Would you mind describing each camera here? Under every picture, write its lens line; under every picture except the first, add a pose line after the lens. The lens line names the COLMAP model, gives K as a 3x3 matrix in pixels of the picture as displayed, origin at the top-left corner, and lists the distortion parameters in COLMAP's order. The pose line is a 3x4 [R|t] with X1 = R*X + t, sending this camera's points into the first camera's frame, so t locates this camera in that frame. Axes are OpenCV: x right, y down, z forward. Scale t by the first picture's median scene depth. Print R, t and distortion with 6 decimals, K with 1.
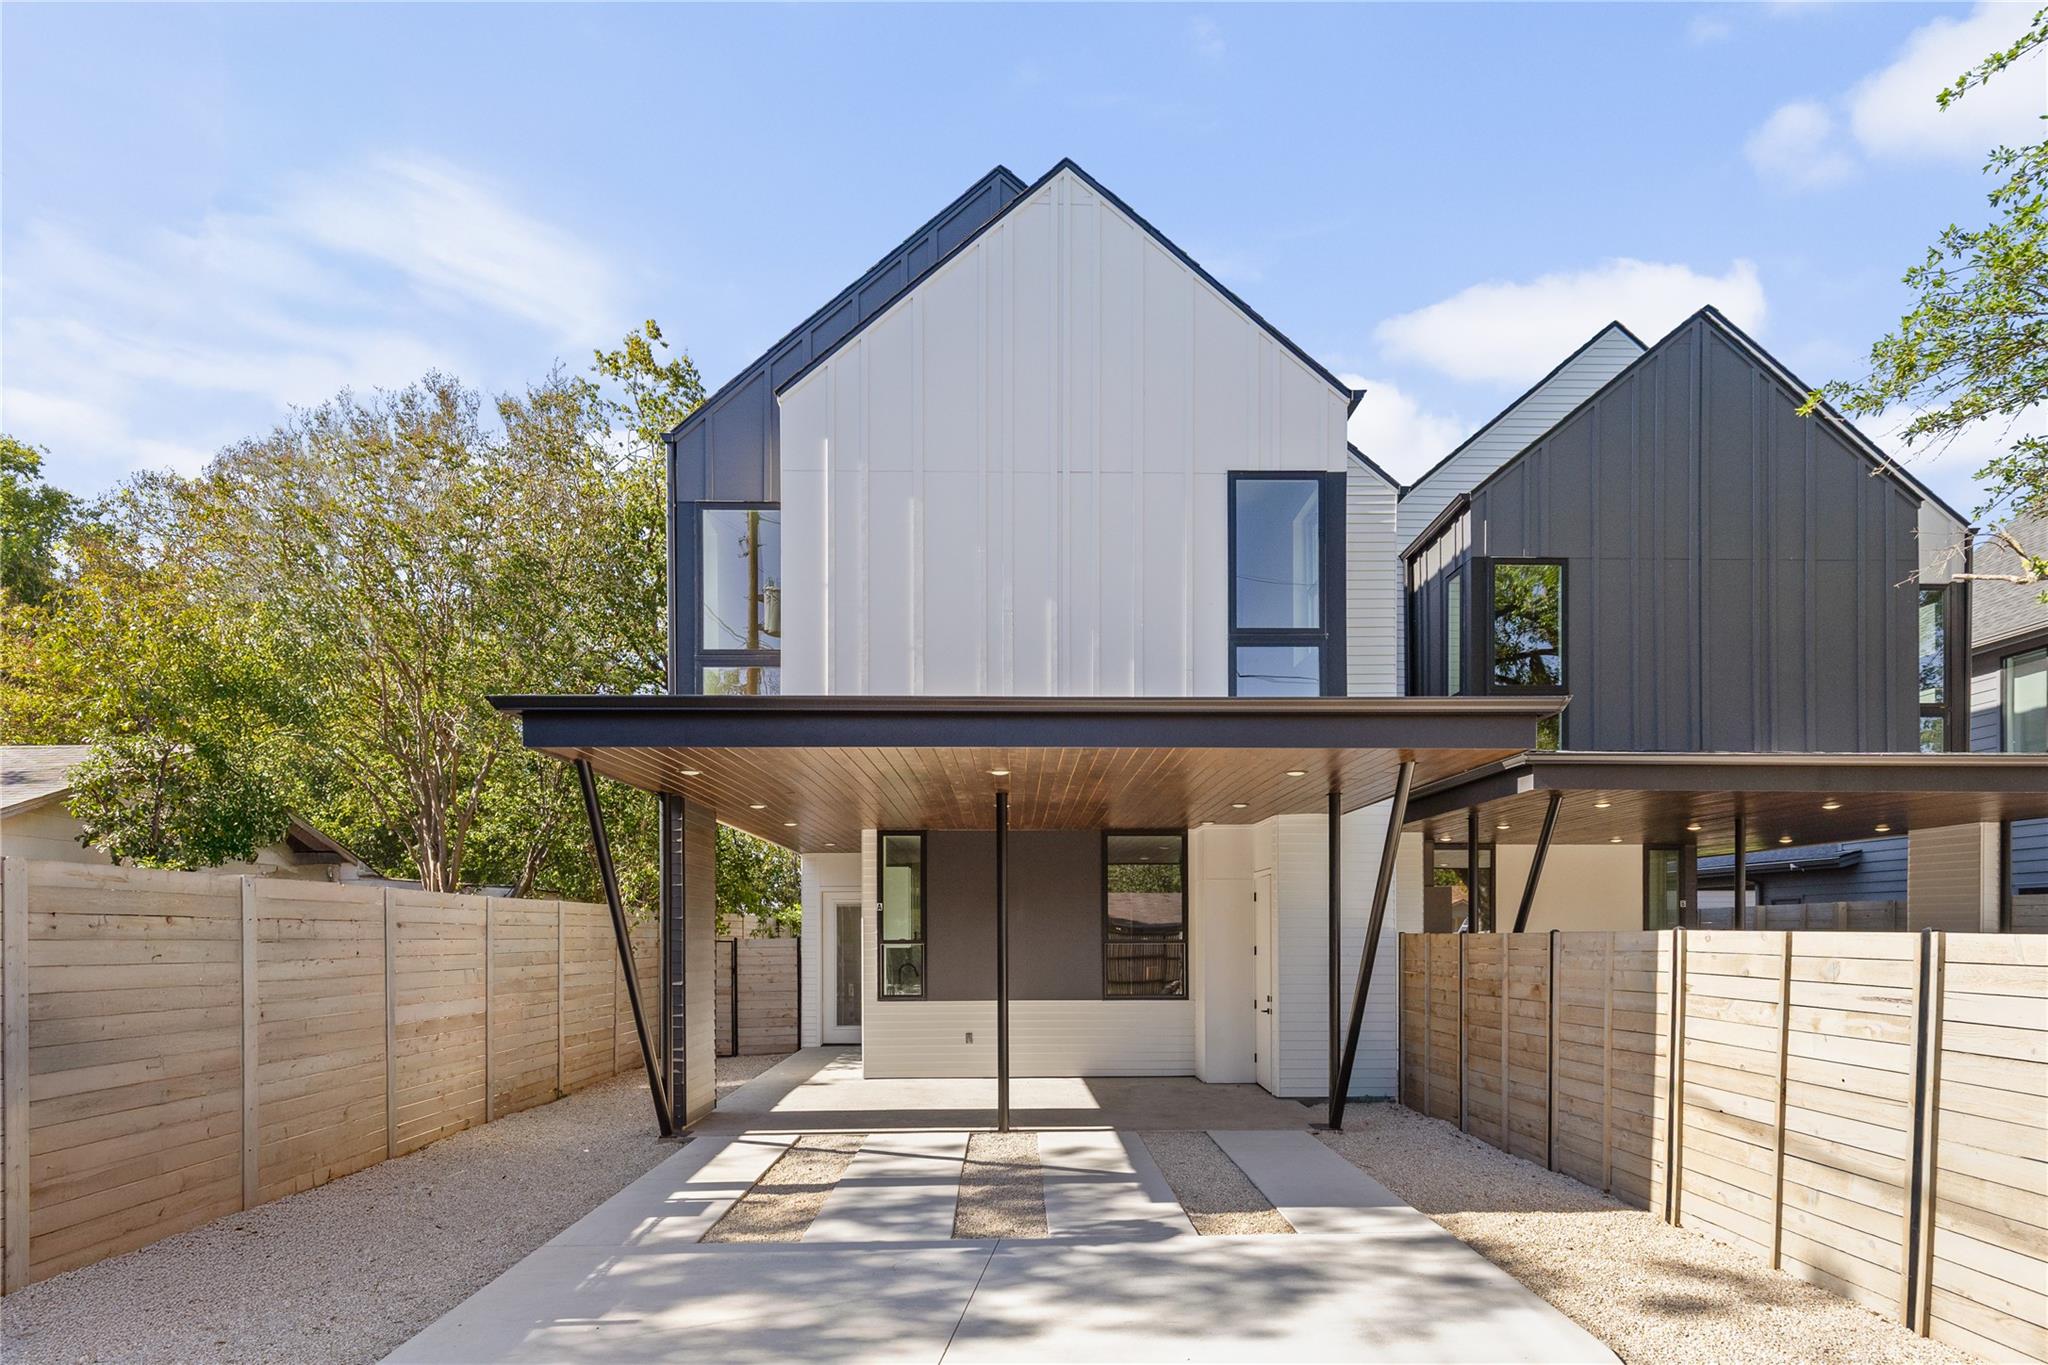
lens RADIAL K [[992.2, 0, 1024.0], [0, 992.2, 682.5], [0, 0, 1]] dist [0.011735, 0.000266]
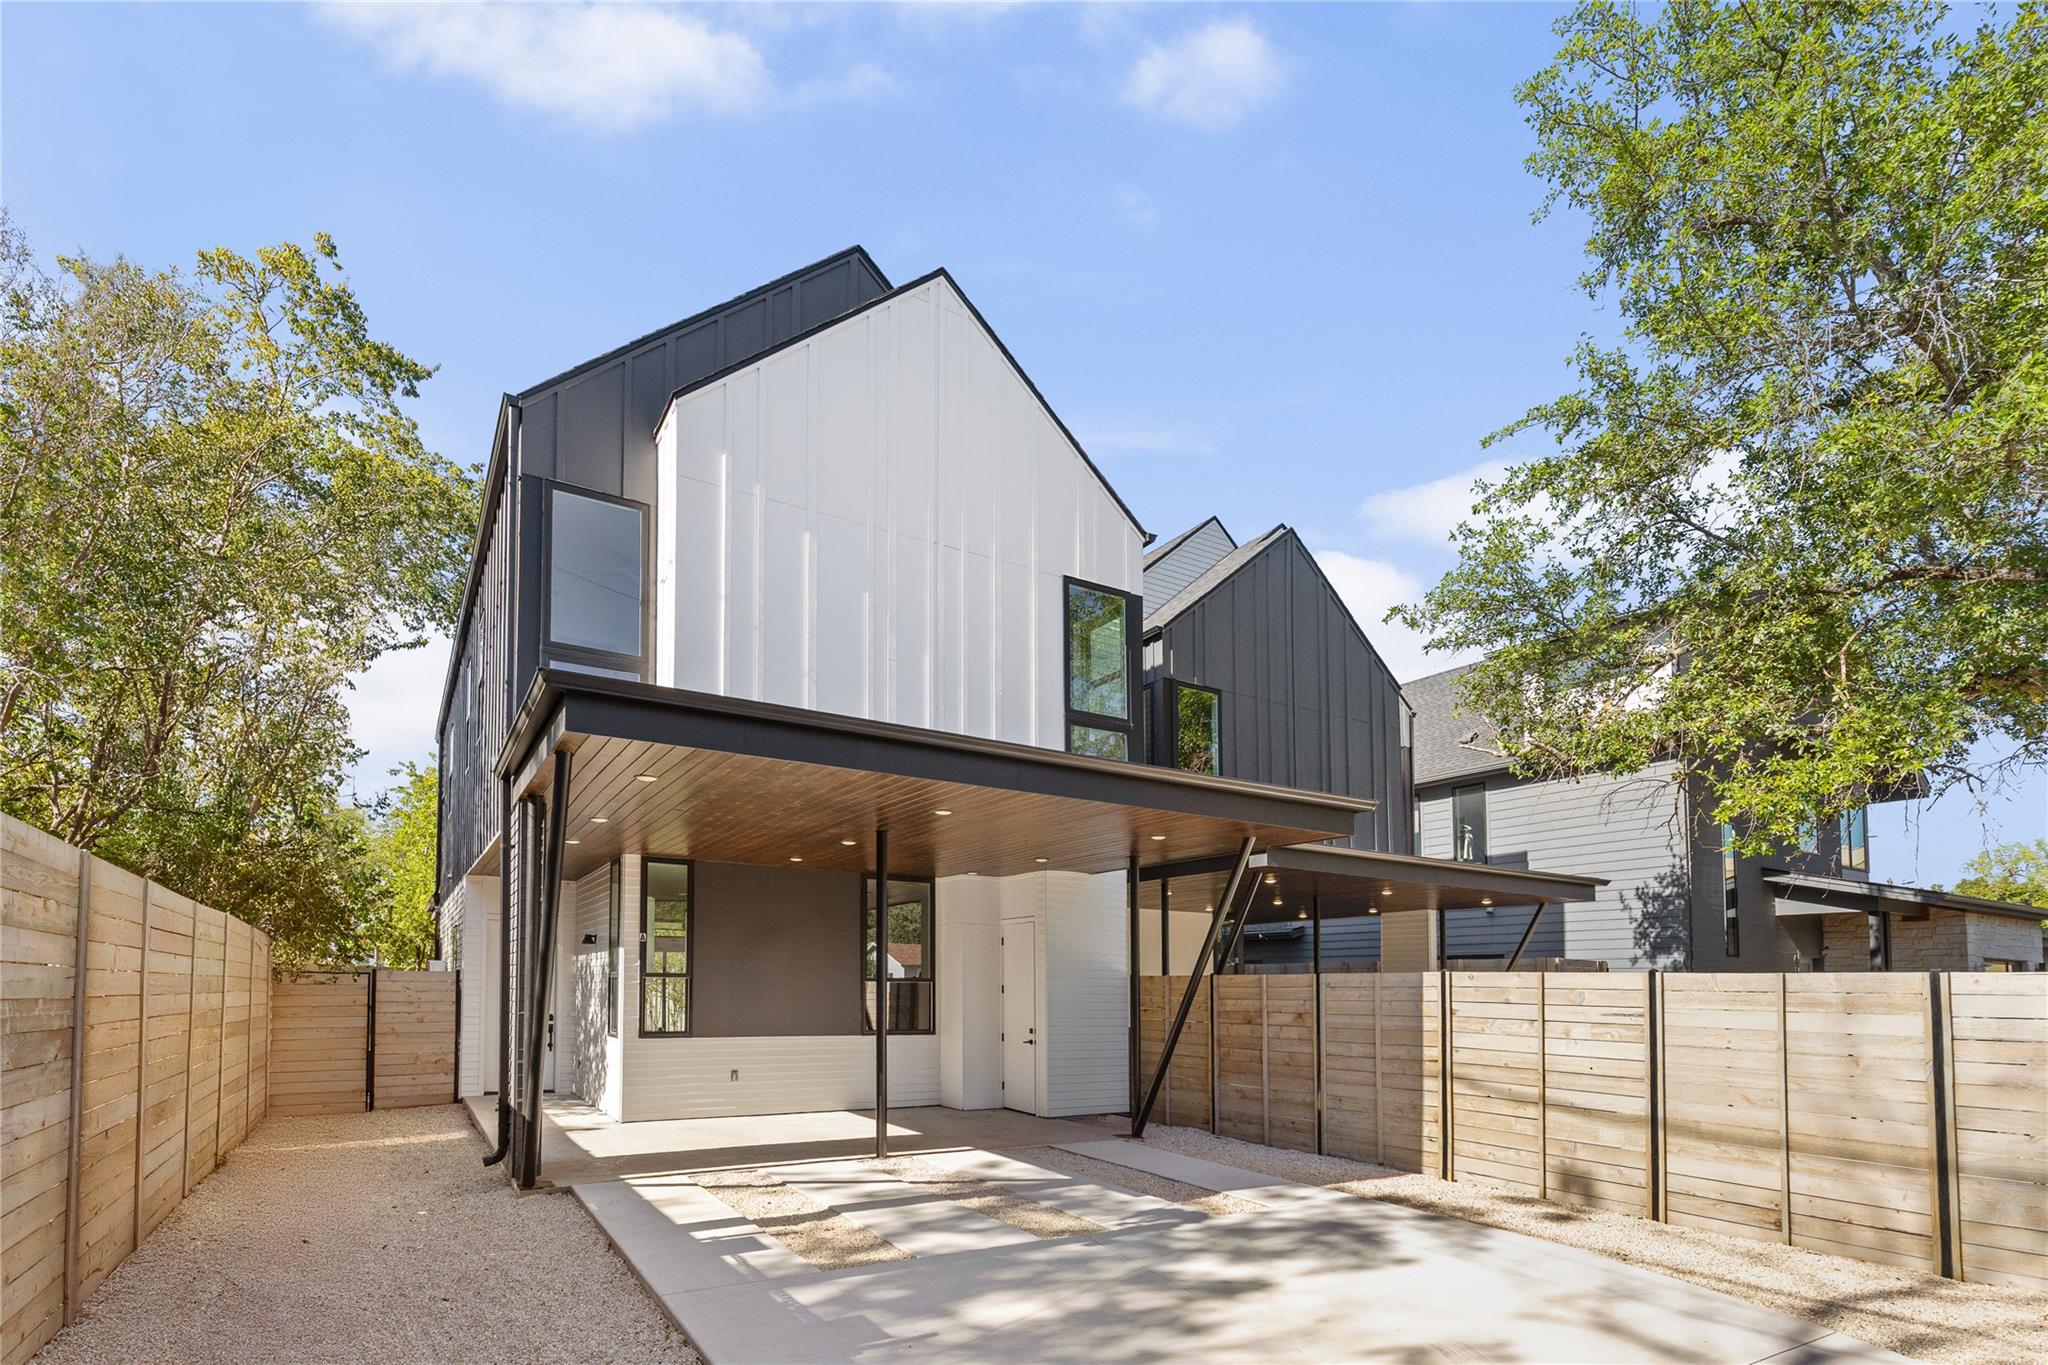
lens RADIAL K [[929.2, 0, 1018.6], [0, 929.2, 685.8], [0, 0, 1]] dist [0.007731, 0.000194]
pose [[0.875776, 0.163511, 0.454181, -0.352420], [-0.134965, 0.986302, -0.094833, 0.032099], [-0.463465, 0.021754, 0.885848, 0.052896]]
